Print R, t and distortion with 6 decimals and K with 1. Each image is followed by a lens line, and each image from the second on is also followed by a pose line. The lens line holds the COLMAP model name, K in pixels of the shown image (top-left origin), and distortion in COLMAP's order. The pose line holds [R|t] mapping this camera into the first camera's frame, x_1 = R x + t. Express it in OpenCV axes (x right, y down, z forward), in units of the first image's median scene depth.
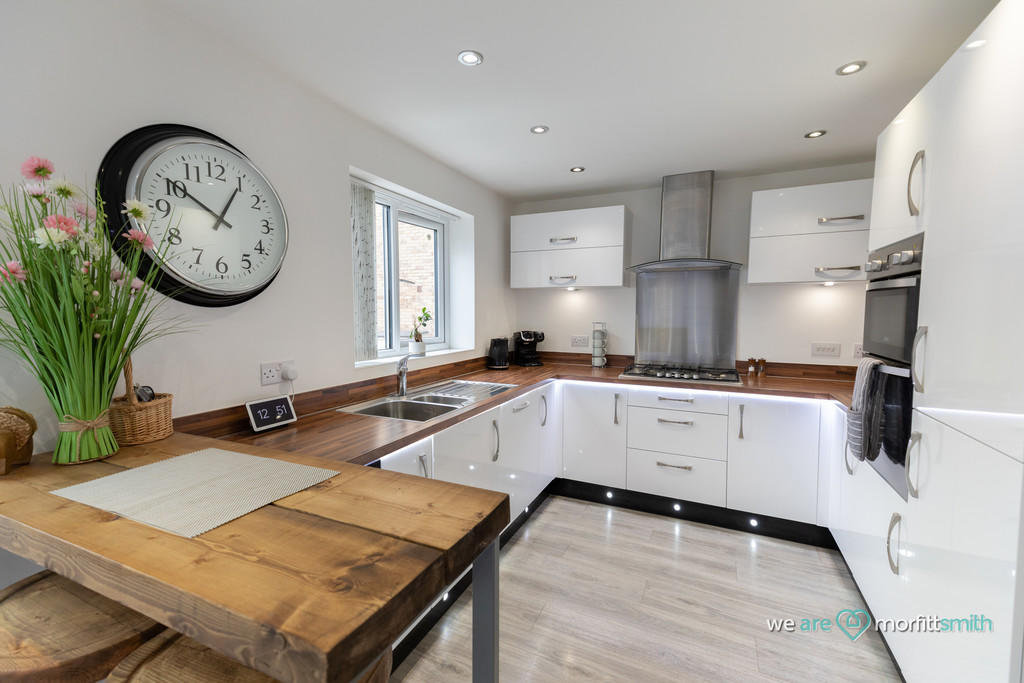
lens RADIAL K [[445.1, 0, 510.3], [0, 445.1, 339.8], [0, 0, 1]] dist [0.023044, 0.000137]
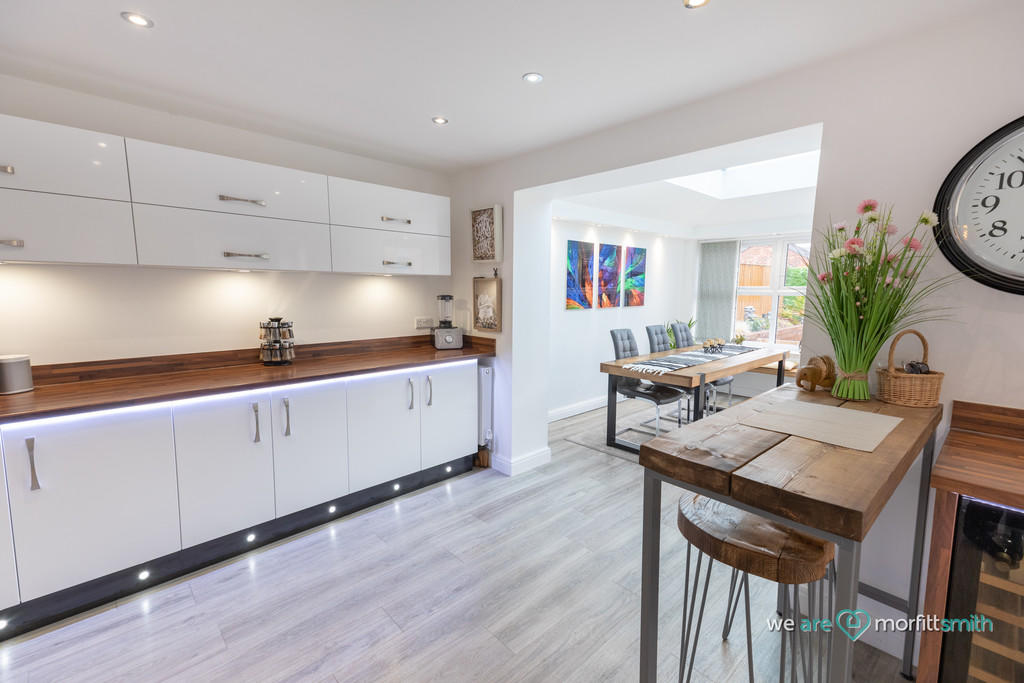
lens RADIAL K [[445.1, 0, 515.2], [0, 445.1, 336.7], [0, 0, 1]] dist [0.023044, 0.000137]
pose [[-0.357085, 0.104701, -0.928185, 0.692769], [-0.068083, 0.988137, 0.137656, -0.058925], [0.931587, 0.112348, -0.345721, 0.390434]]
